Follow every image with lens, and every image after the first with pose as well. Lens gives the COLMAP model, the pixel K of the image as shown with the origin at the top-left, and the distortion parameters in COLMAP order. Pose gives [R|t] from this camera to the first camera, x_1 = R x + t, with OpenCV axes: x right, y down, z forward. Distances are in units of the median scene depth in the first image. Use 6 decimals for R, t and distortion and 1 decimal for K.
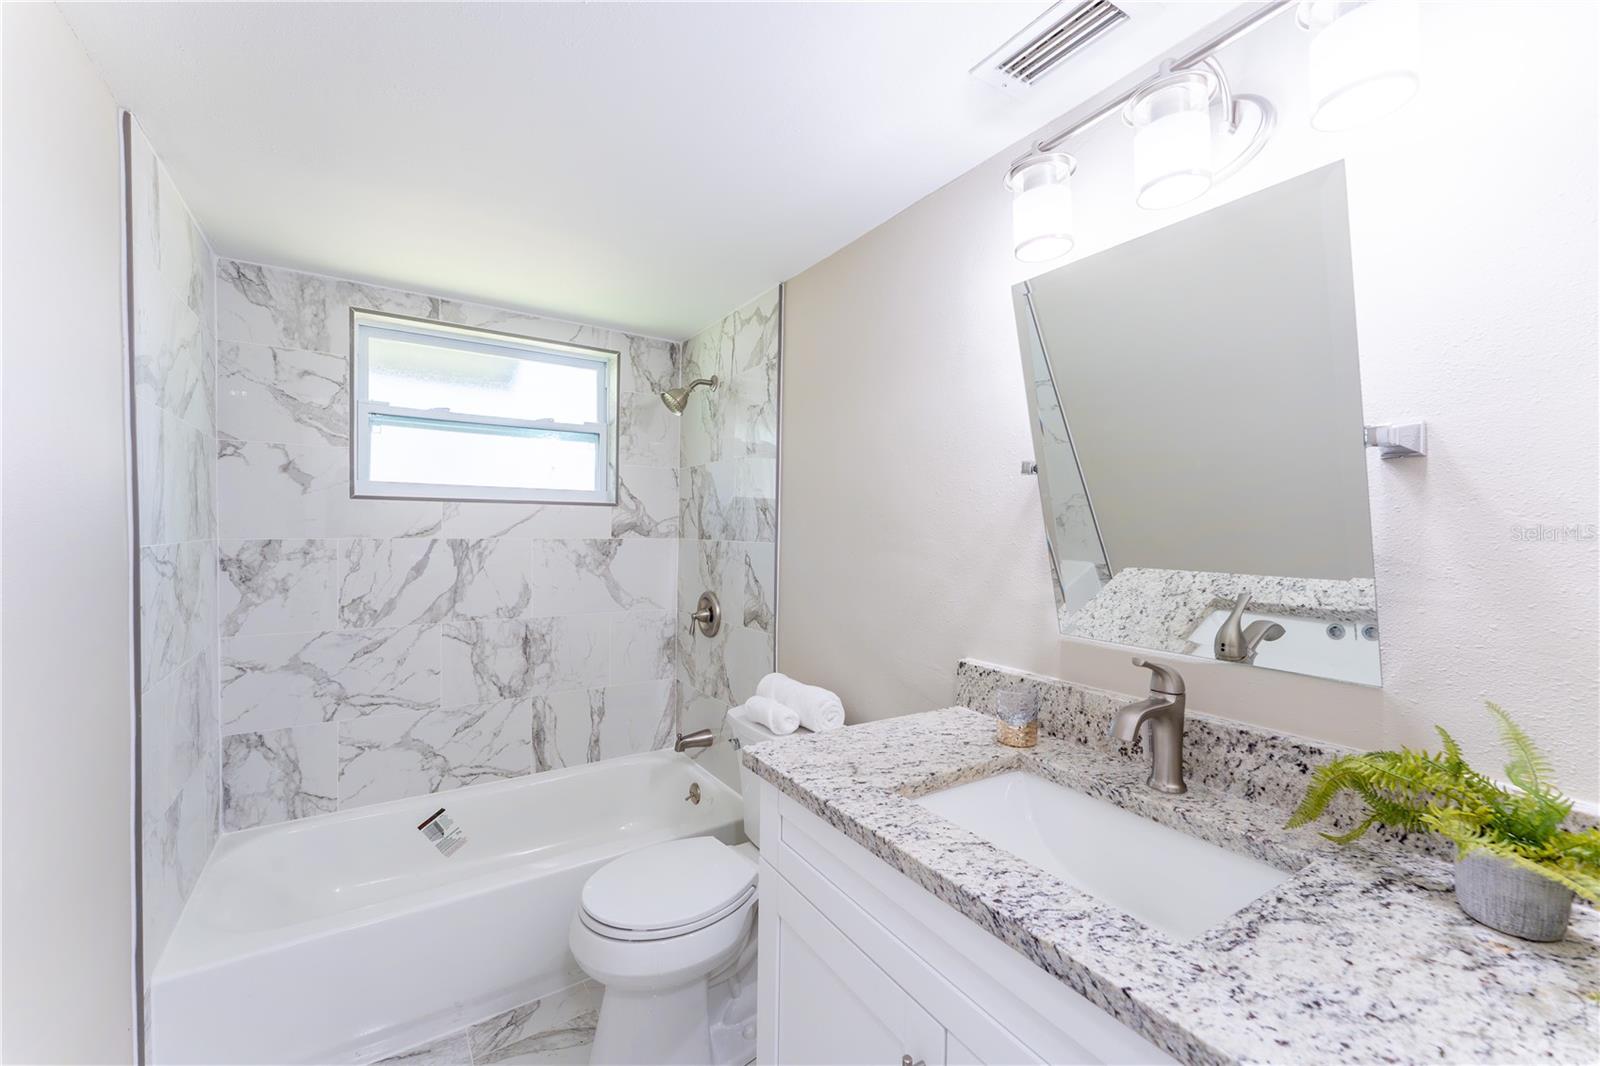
lens RADIAL K [[644.4, 0, 797.5], [0, 644.4, 535.9], [0, 0, 1]] dist [0.002033, 0.000138]
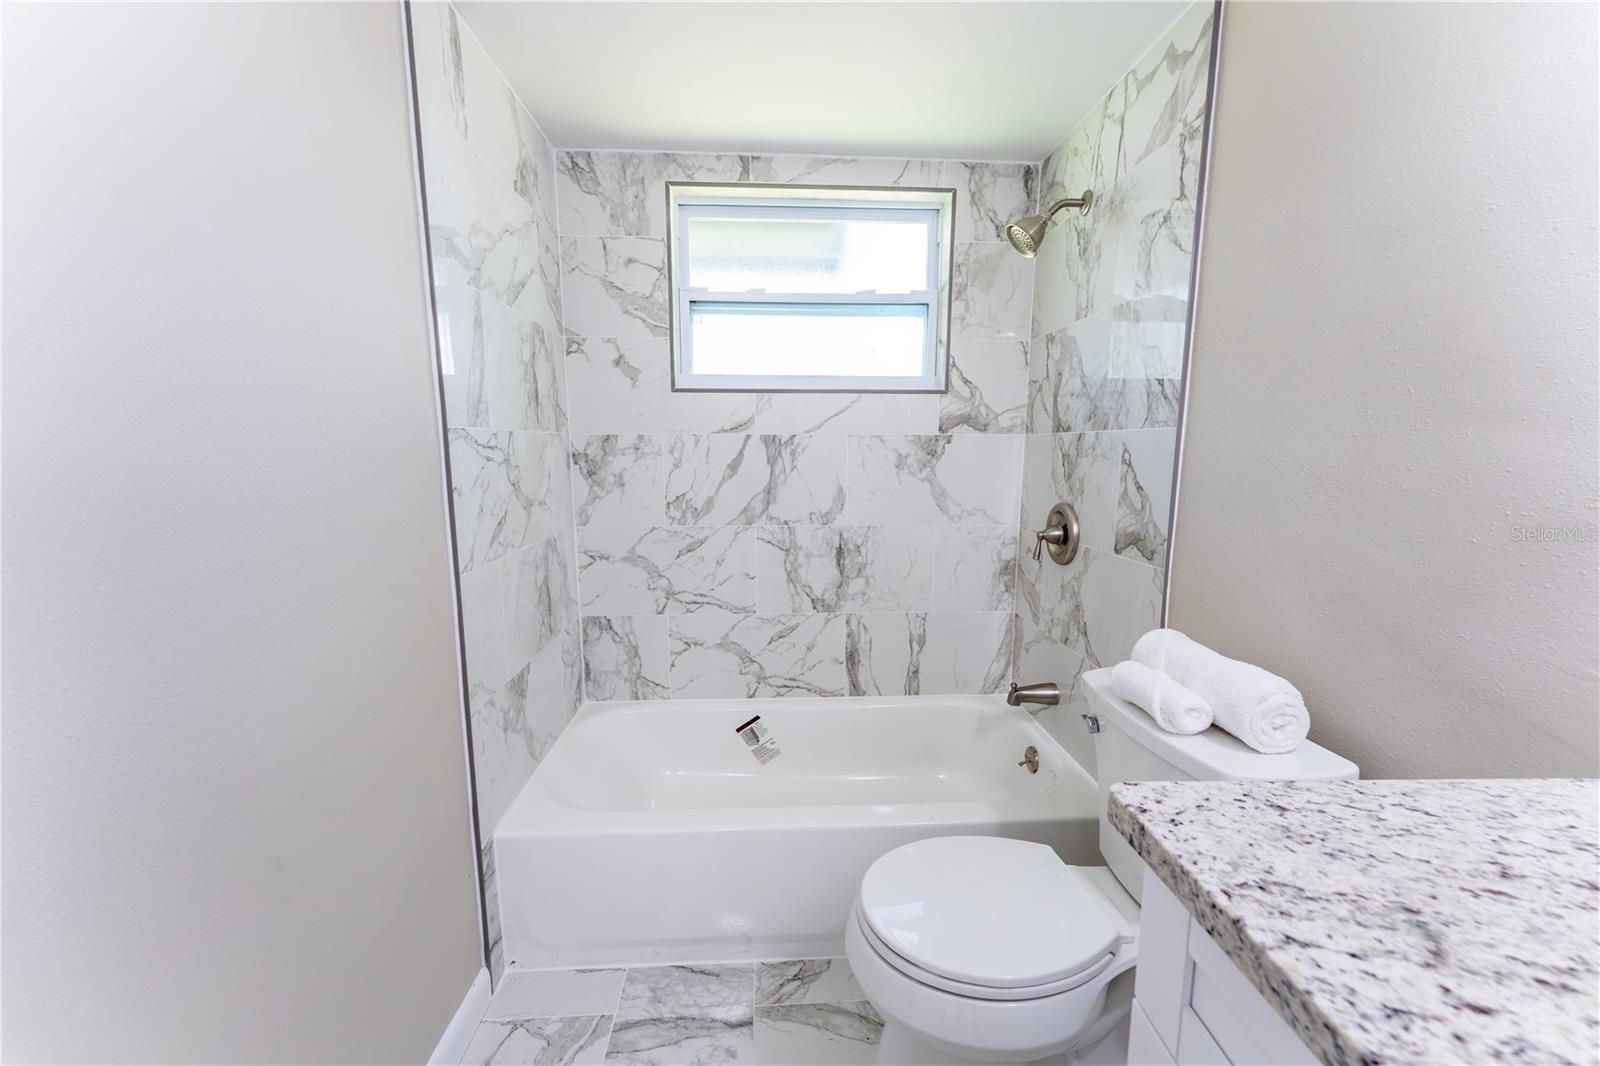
lens RADIAL K [[644.4, 0, 797.5], [0, 644.4, 535.9], [0, 0, 1]] dist [0.002033, 0.000138]
pose [[0.860027, 0.062002, -0.506468, -0.026863], [0.001357, 0.992308, 0.123782, 0.036156], [0.510248, -0.107143, 0.853327, 0.241727]]
